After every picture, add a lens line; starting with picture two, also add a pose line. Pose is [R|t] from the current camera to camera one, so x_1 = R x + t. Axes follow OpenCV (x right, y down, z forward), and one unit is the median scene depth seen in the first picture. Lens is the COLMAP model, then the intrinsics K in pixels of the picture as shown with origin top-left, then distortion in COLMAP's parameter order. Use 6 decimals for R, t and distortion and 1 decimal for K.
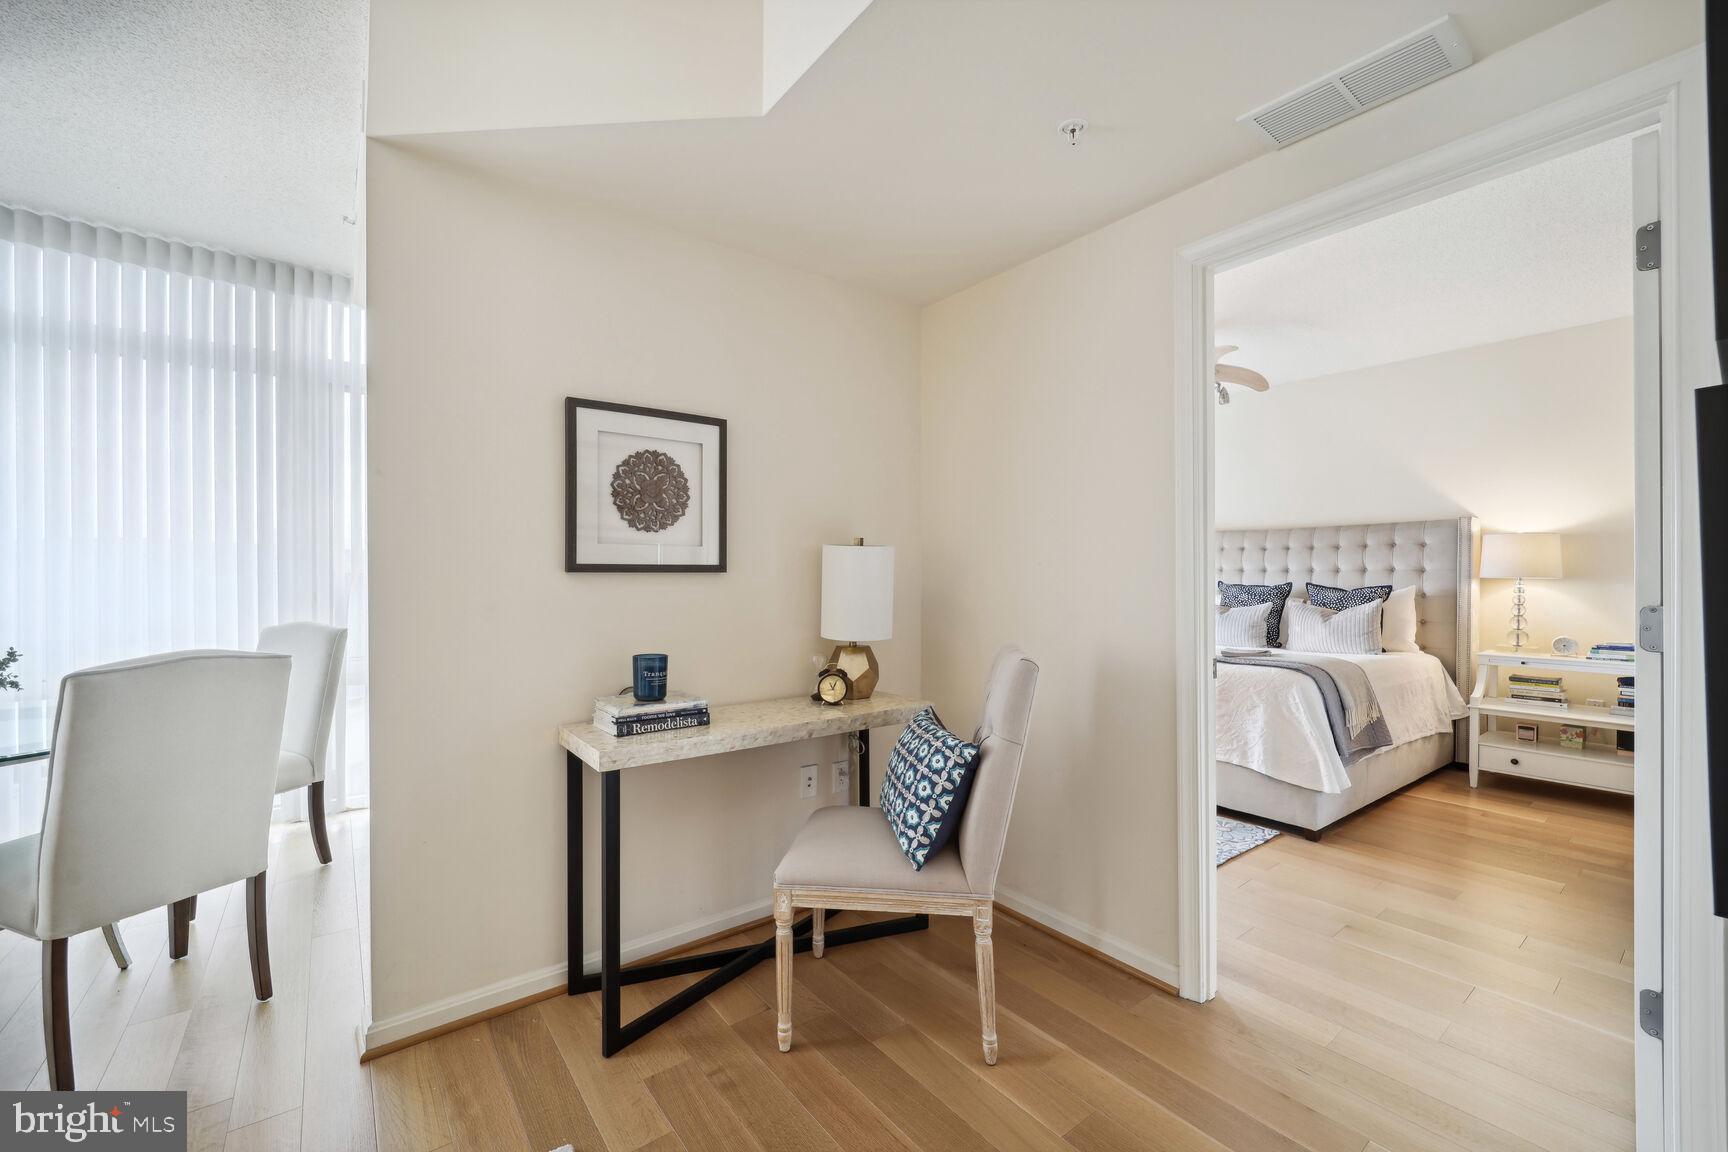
lens RADIAL K [[714.2, 0, 872.5], [0, 714.2, 582.2], [0, 0, 1]] dist [-0.004905, 0.000082]
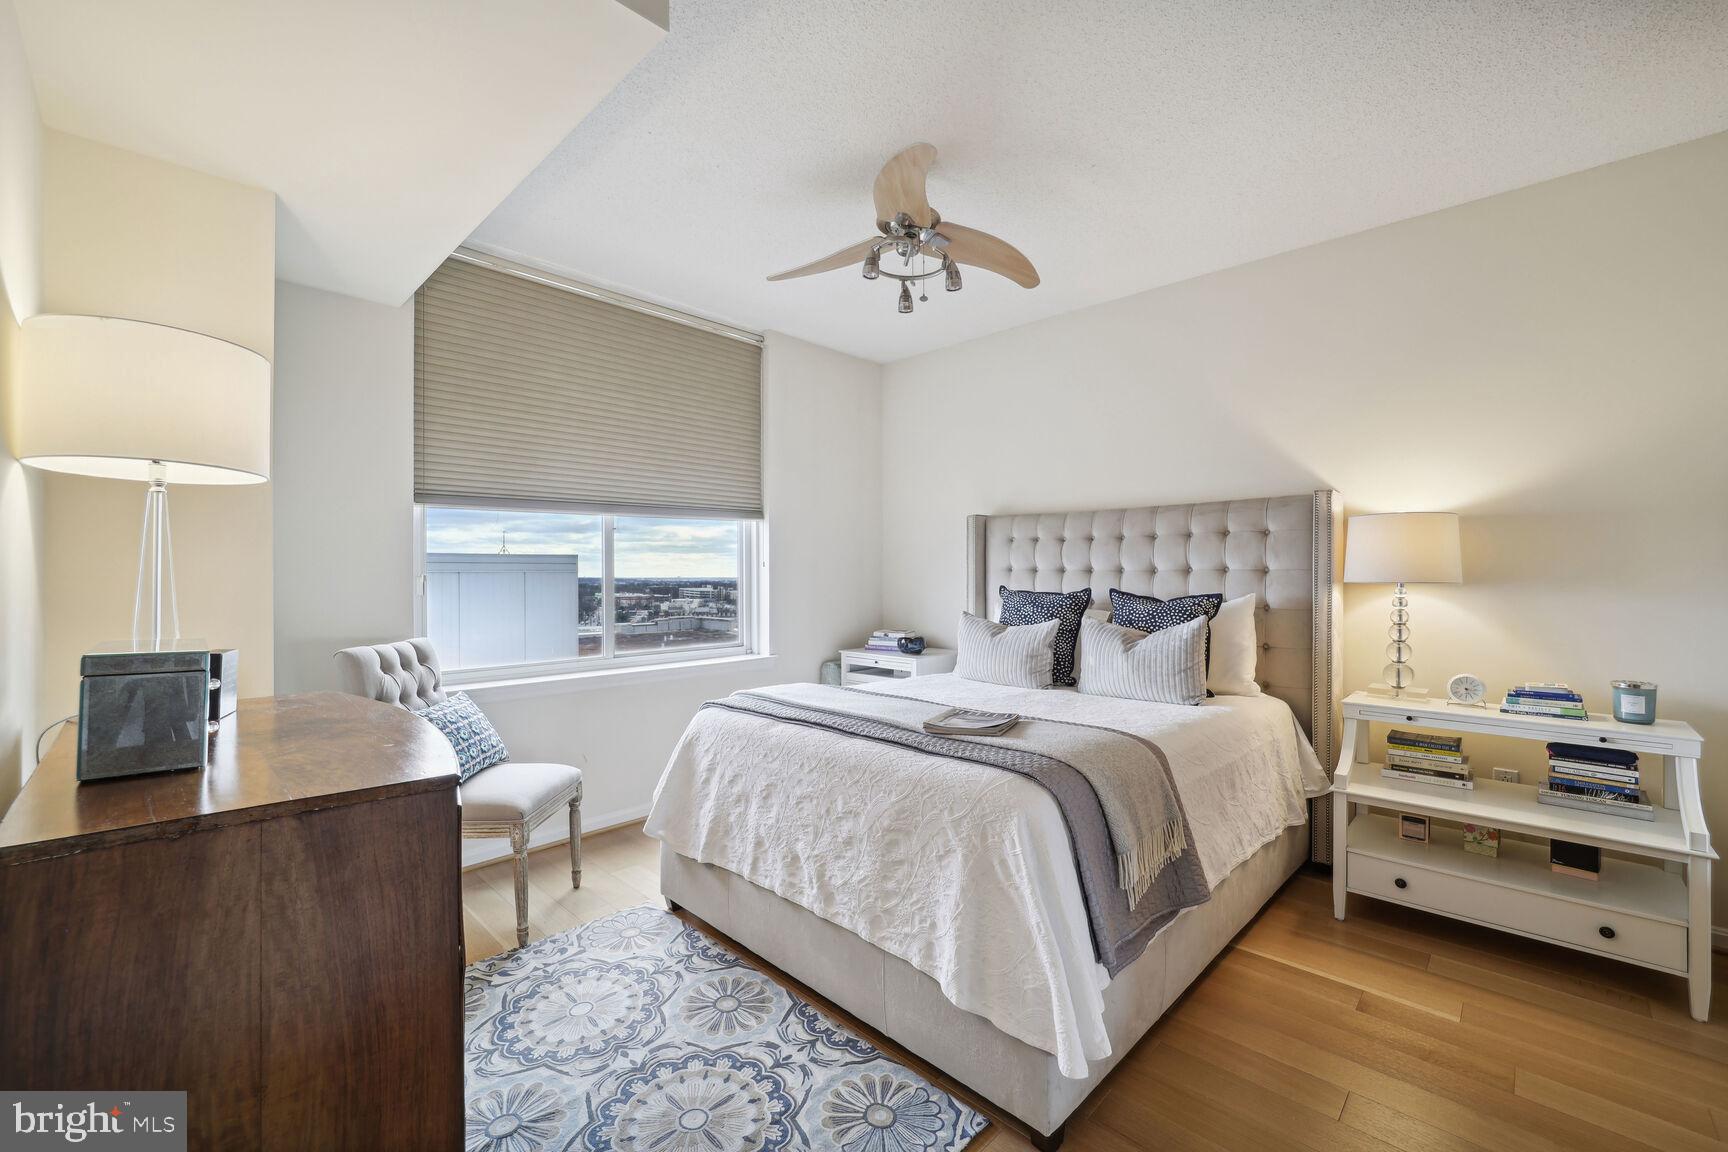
lens RADIAL K [[723.9, 0, 864.0], [0, 723.9, 576.0], [0, 0, 1]] dist [-0.001054, -0.000170]
pose [[0.990168, -0.005335, 0.139779, 0.316703], [0.005630, 0.999983, -0.001712, -0.013331], [-0.139768, 0.002482, 0.990181, 0.394523]]
